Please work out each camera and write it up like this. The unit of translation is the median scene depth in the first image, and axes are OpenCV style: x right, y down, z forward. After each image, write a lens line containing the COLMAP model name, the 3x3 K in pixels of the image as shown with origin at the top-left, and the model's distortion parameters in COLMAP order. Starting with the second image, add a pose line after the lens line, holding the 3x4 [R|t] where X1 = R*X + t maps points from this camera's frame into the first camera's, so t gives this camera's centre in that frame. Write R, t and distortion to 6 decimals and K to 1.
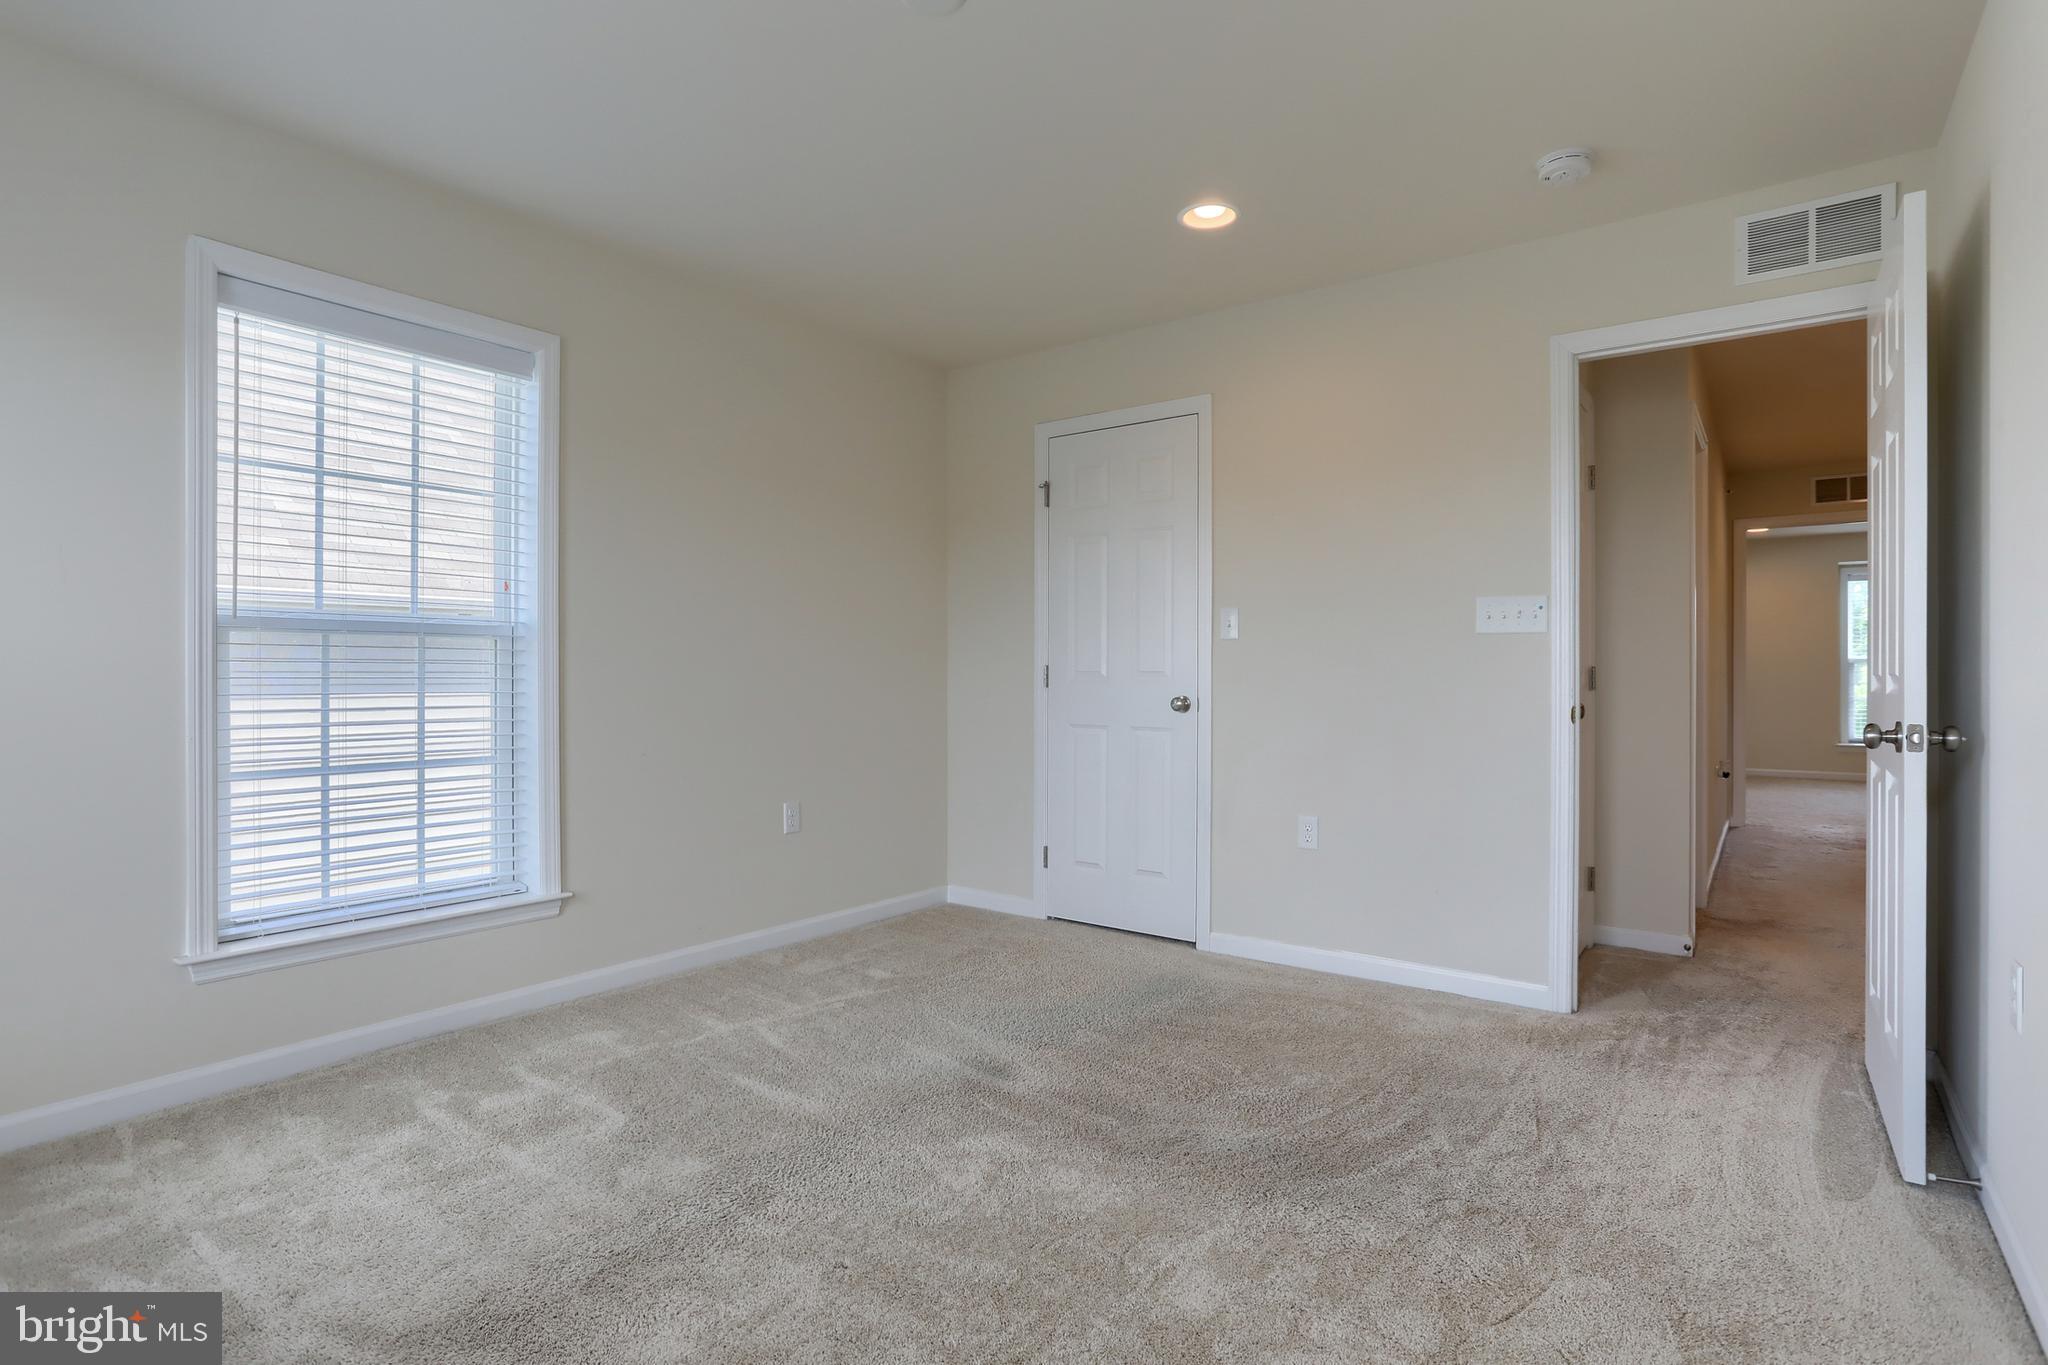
lens RADIAL K [[1024.3, 0, 1014.4], [0, 1024.3, 677.4], [0, 0, 1]] dist [-0.002205, -0.000326]
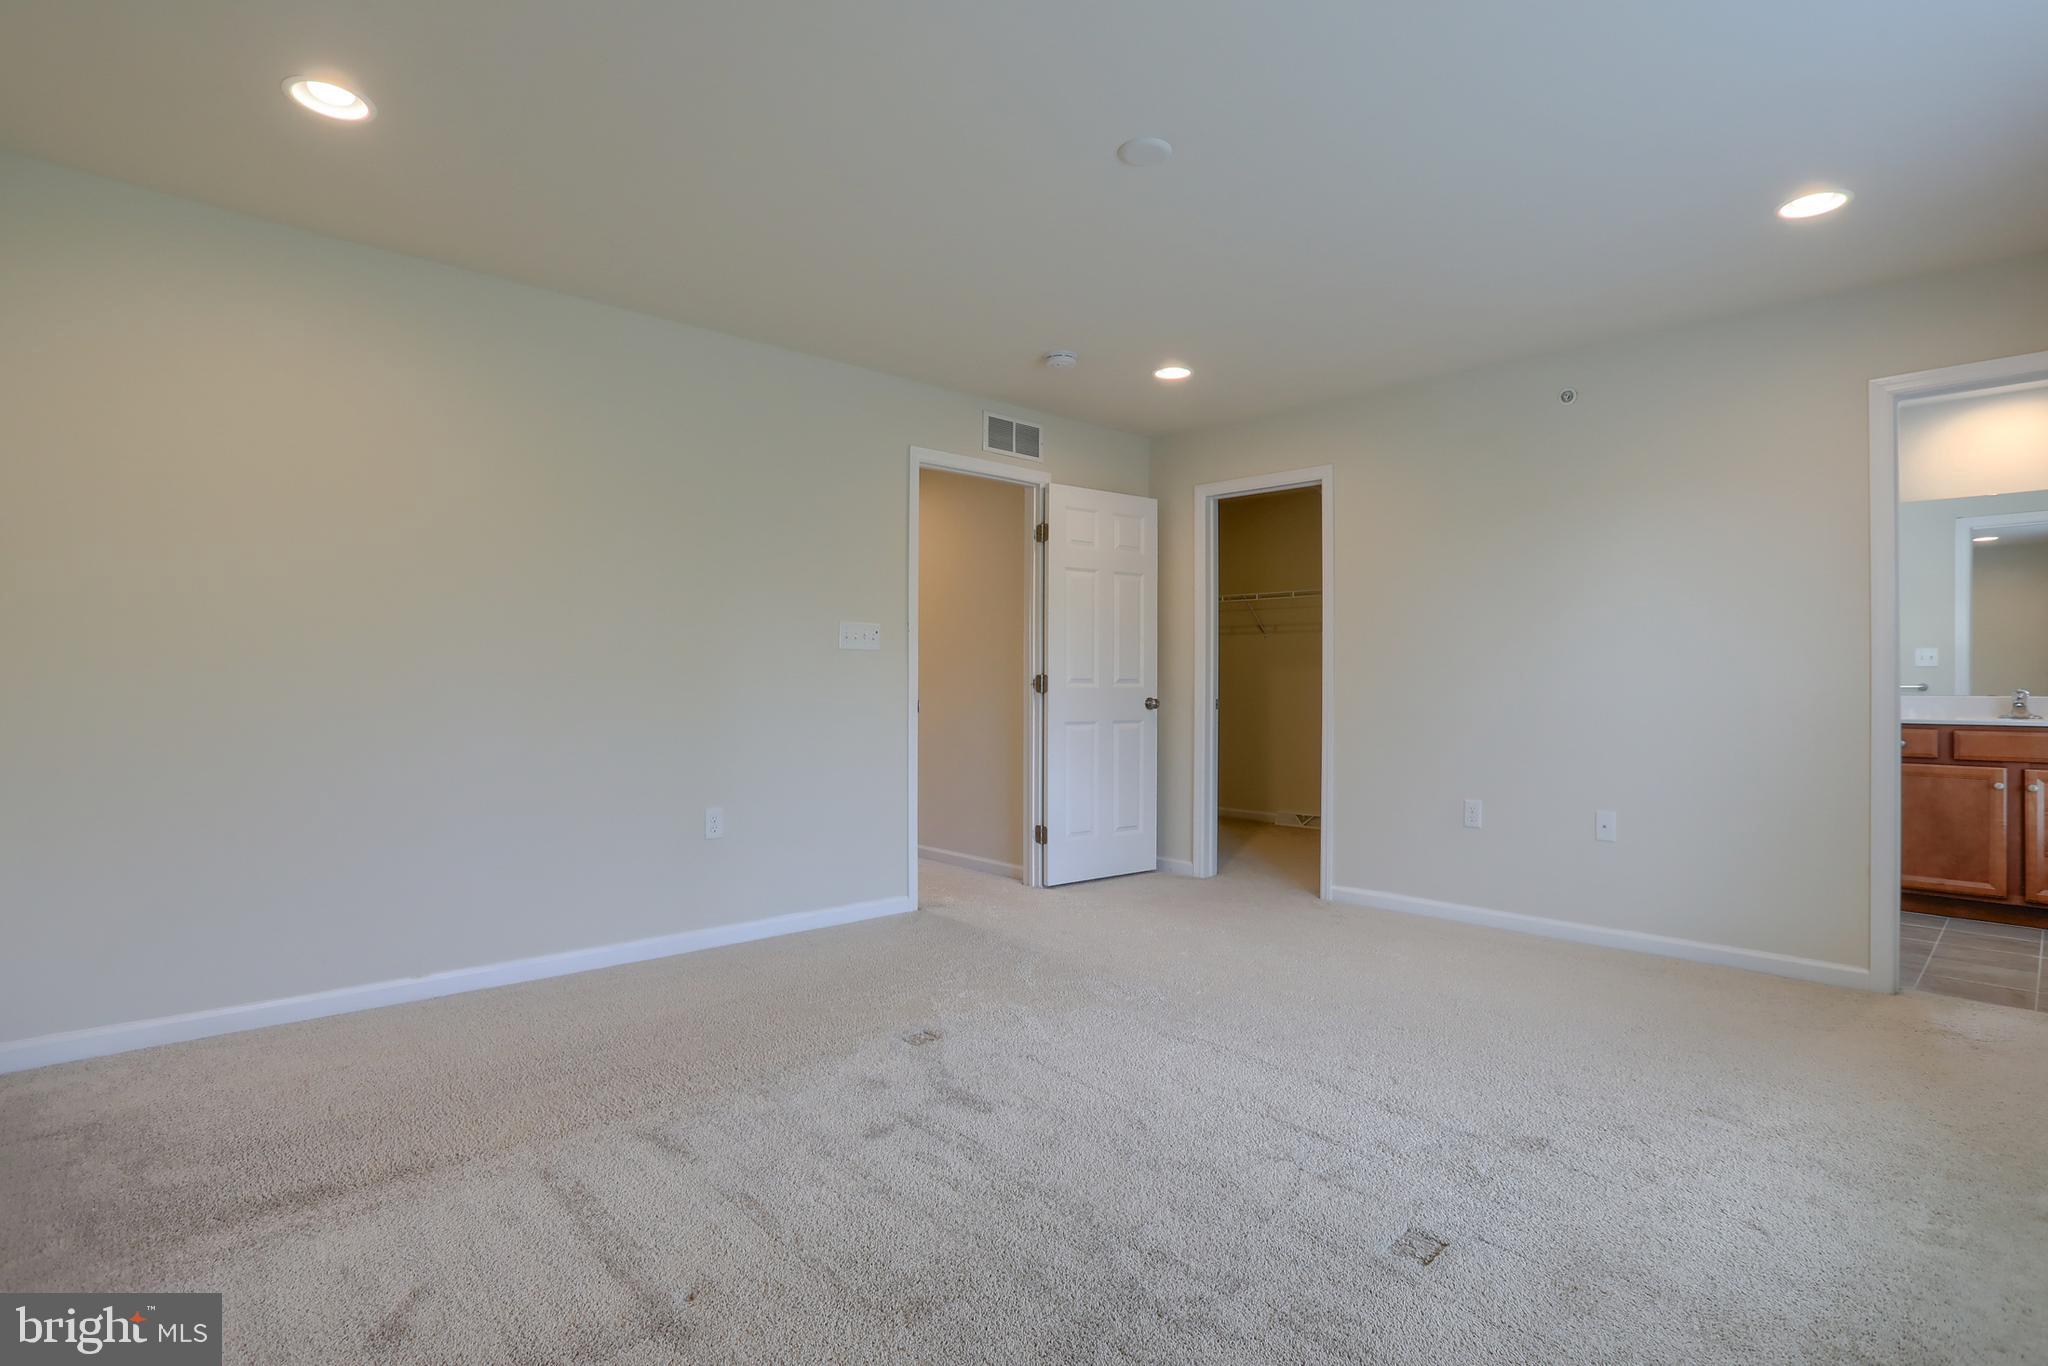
lens RADIAL K [[1024.3, 0, 1014.4], [0, 1024.3, 677.9], [0, 0, 1]] dist [-0.002205, -0.000326]
pose [[0.194992, 0.004762, 0.980793, -0.802535], [-0.002112, 0.999988, -0.004436, -0.000417], [-0.980803, -0.001206, 0.195000, 0.529148]]
